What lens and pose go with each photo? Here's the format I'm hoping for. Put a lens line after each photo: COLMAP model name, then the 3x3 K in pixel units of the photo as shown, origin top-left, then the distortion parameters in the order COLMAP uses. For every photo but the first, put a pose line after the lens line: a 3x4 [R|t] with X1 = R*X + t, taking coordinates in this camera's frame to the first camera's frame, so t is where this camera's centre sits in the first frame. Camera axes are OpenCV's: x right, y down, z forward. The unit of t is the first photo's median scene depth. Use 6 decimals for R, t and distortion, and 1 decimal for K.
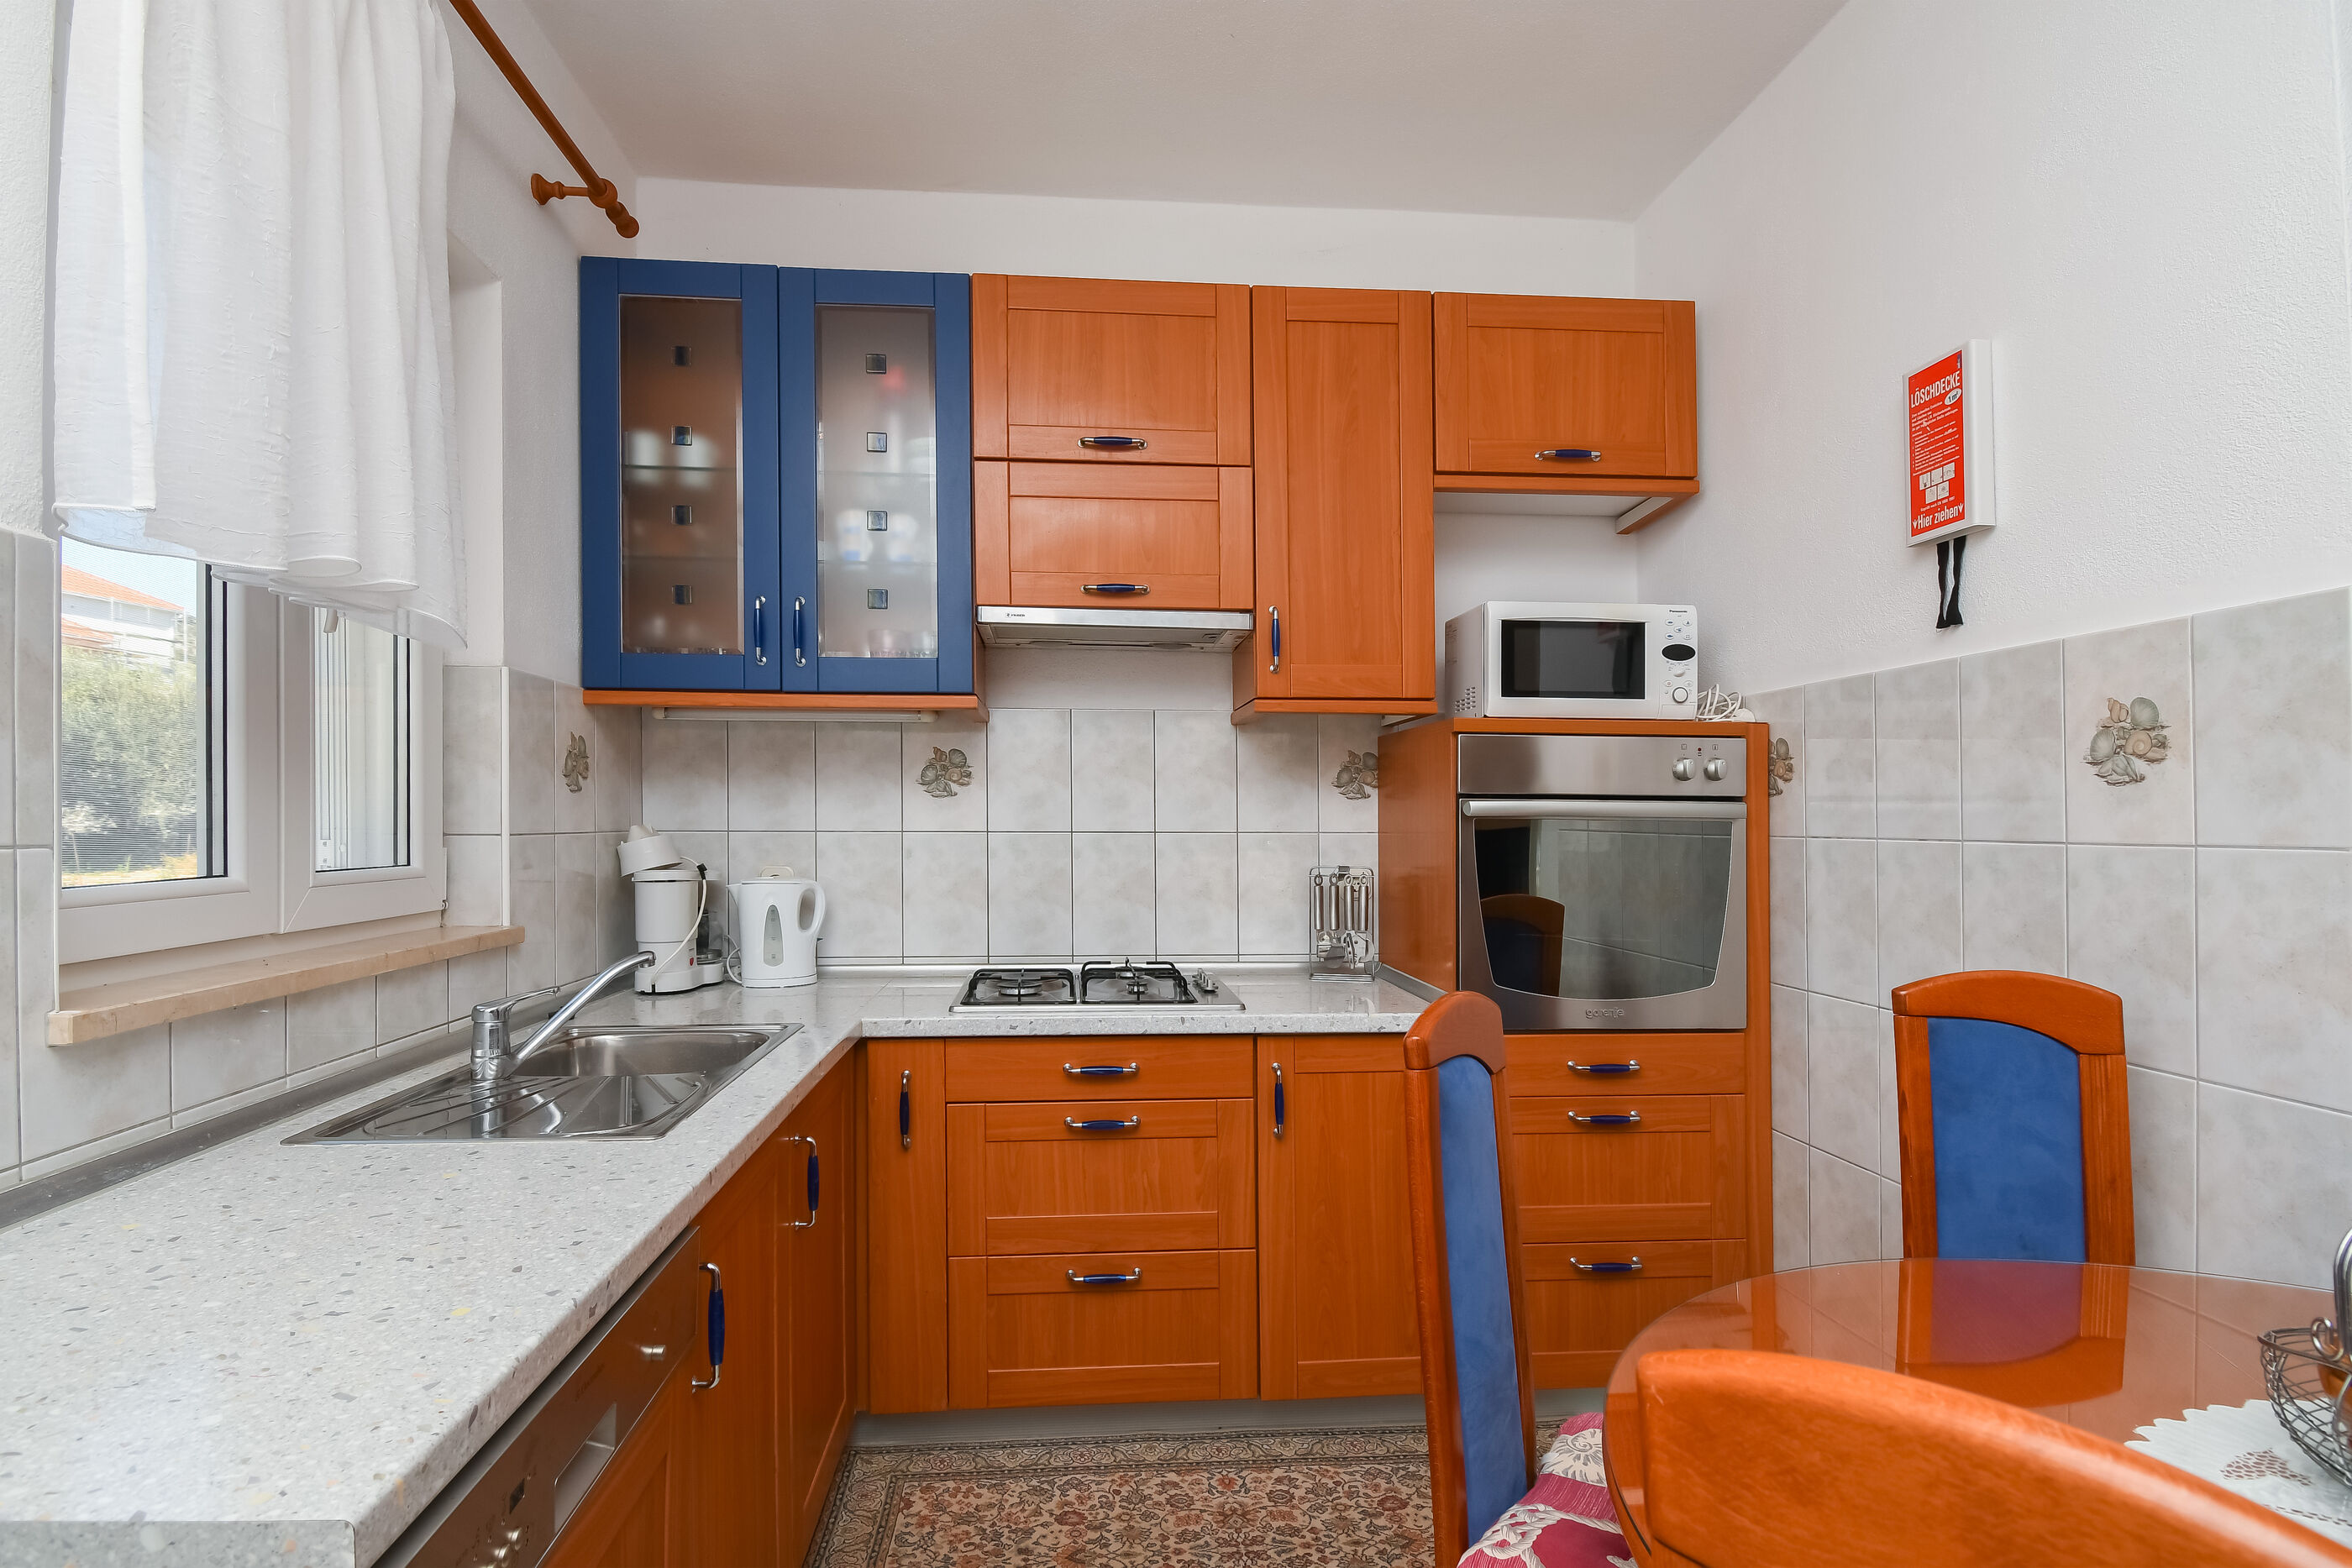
lens RADIAL K [[1186.1, 0, 1165.2], [0, 1186.1, 823.6], [0, 0, 1]] dist [0.001834, -0.000382]
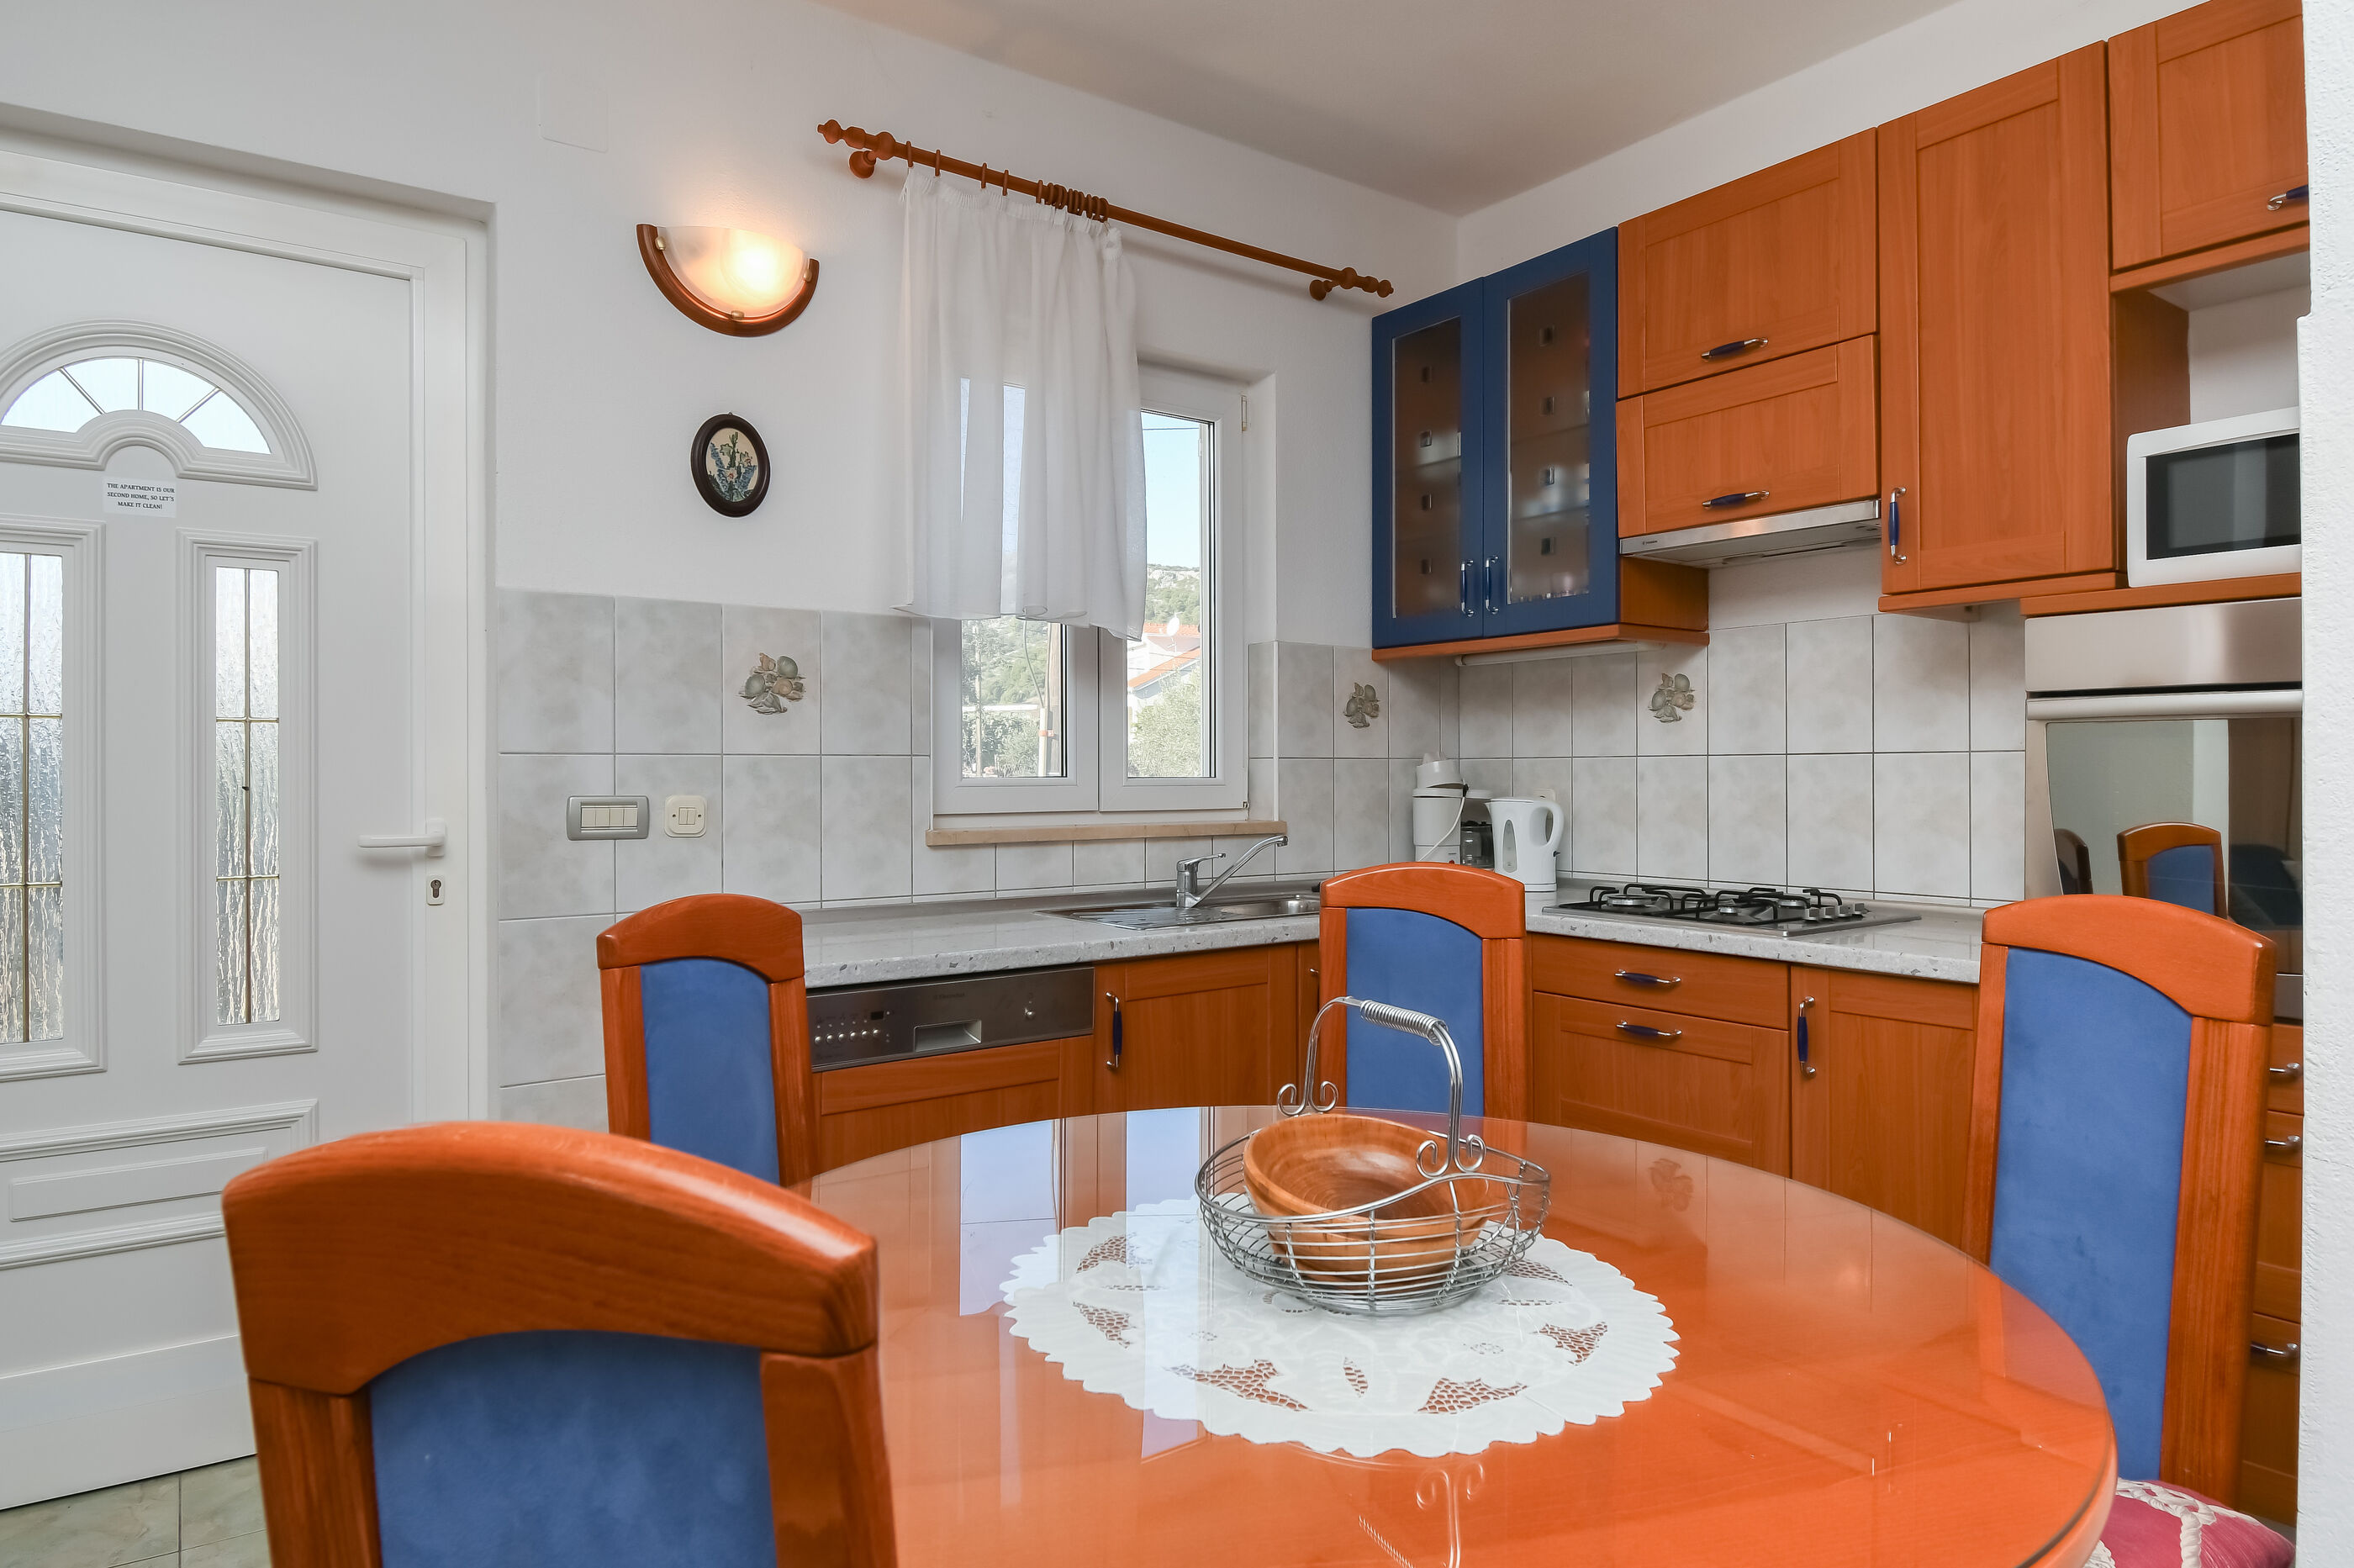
lens RADIAL K [[1395.1, 0, 1178.5], [0, 1395.1, 786.5], [0, 0, 1]] dist [-0.000068, -0.001004]
pose [[0.512369, 0.003460, -0.858758, 0.707972], [0.002757, 0.999980, 0.005674, 0.028764], [0.858761, -0.005275, 0.512349, 0.022138]]
